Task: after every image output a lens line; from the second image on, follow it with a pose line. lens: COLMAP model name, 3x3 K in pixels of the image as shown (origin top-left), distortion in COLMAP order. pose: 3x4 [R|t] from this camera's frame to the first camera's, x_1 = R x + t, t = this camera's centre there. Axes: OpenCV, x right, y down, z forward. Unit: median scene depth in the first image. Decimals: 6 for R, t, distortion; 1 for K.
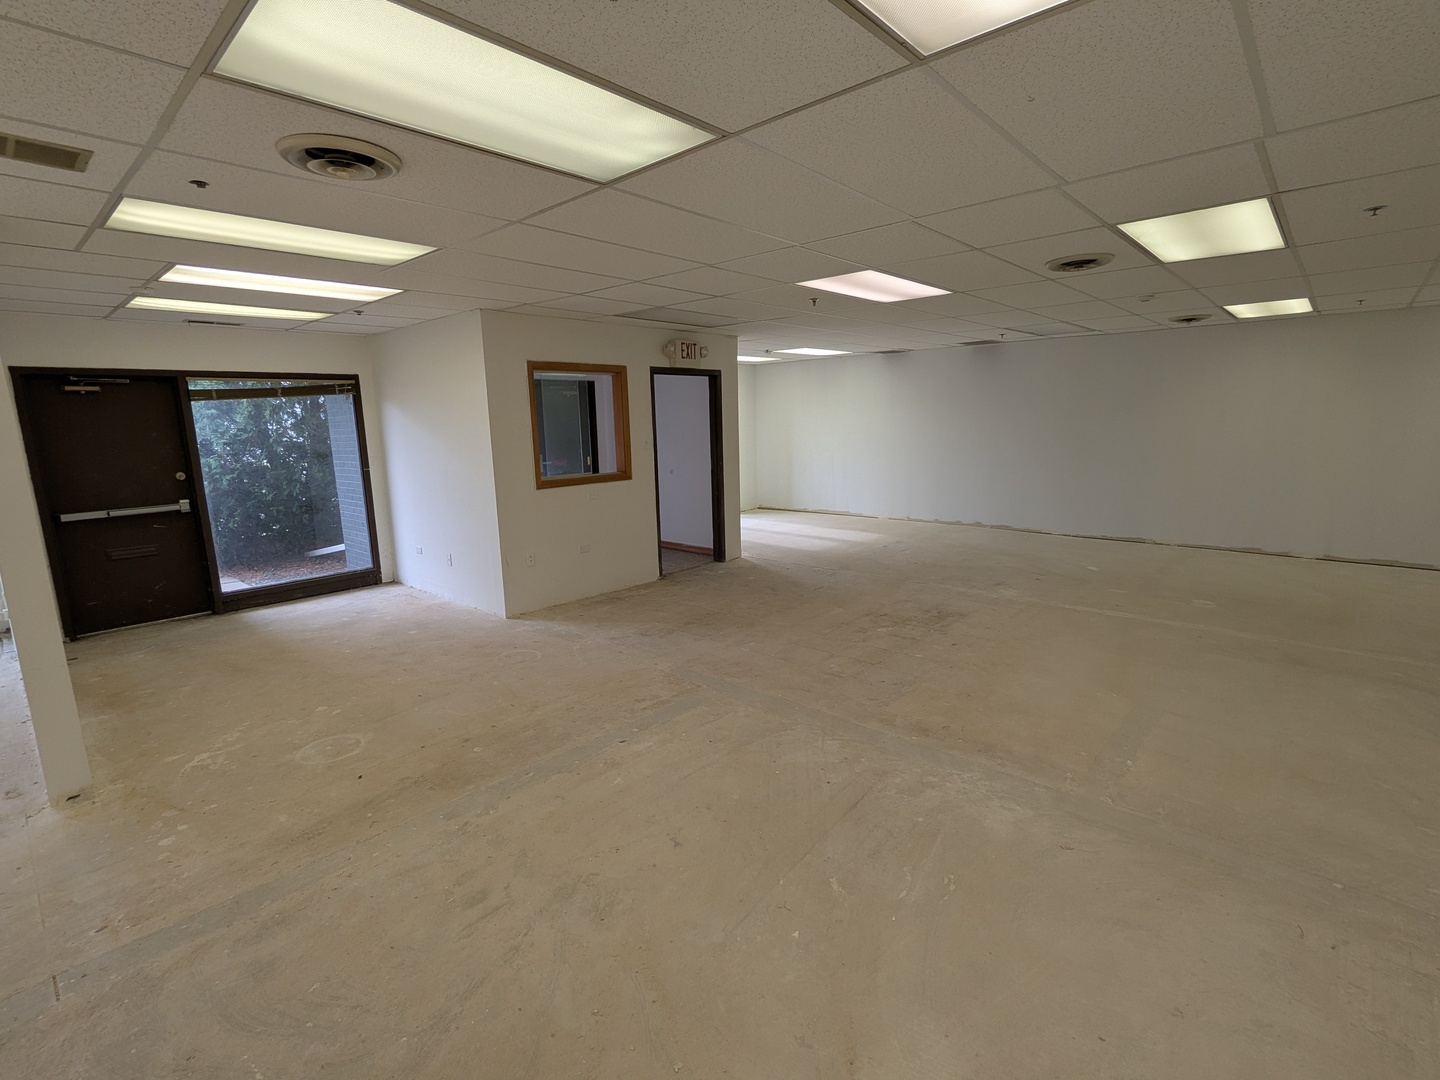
lens RADIAL K [[675.8, 0, 719.2], [0, 675.8, 541.6], [0, 0, 1]] dist [0.001876, 0.000889]
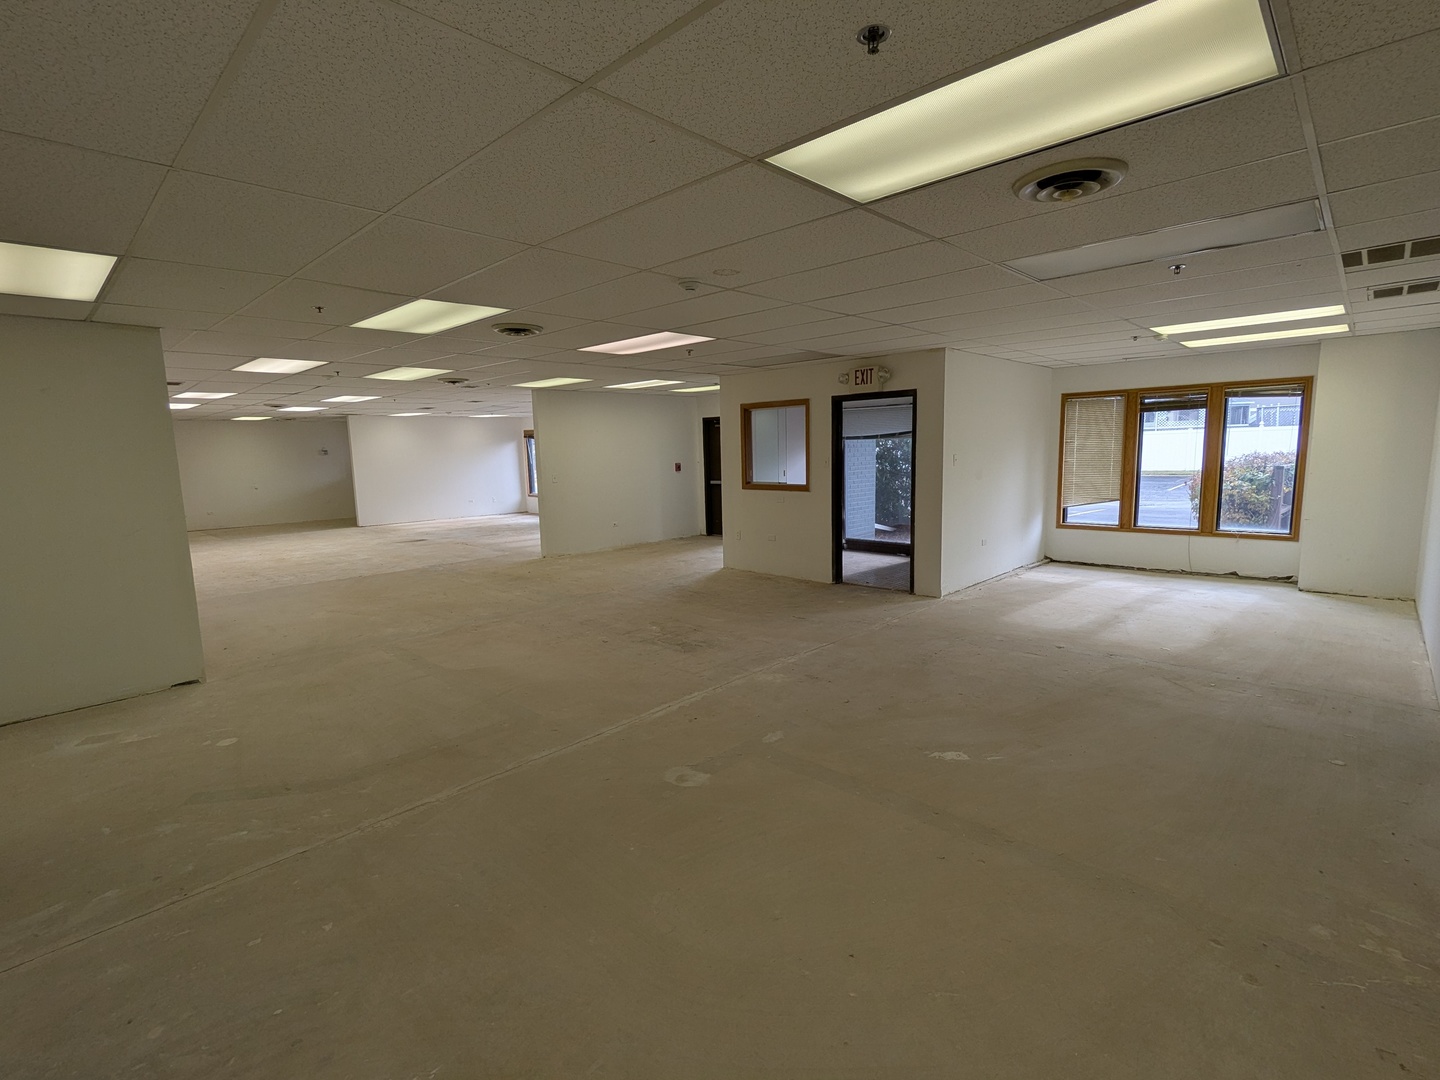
lens RADIAL K [[675.8, 0, 715.7], [0, 675.8, 542.0], [0, 0, 1]] dist [0.001876, 0.000889]
pose [[-0.025763, 0.179321, -0.983453, 1.308002], [-0.138906, 0.973594, 0.181163, -0.237546], [0.989970, 0.141275, -0.000174, 1.008899]]
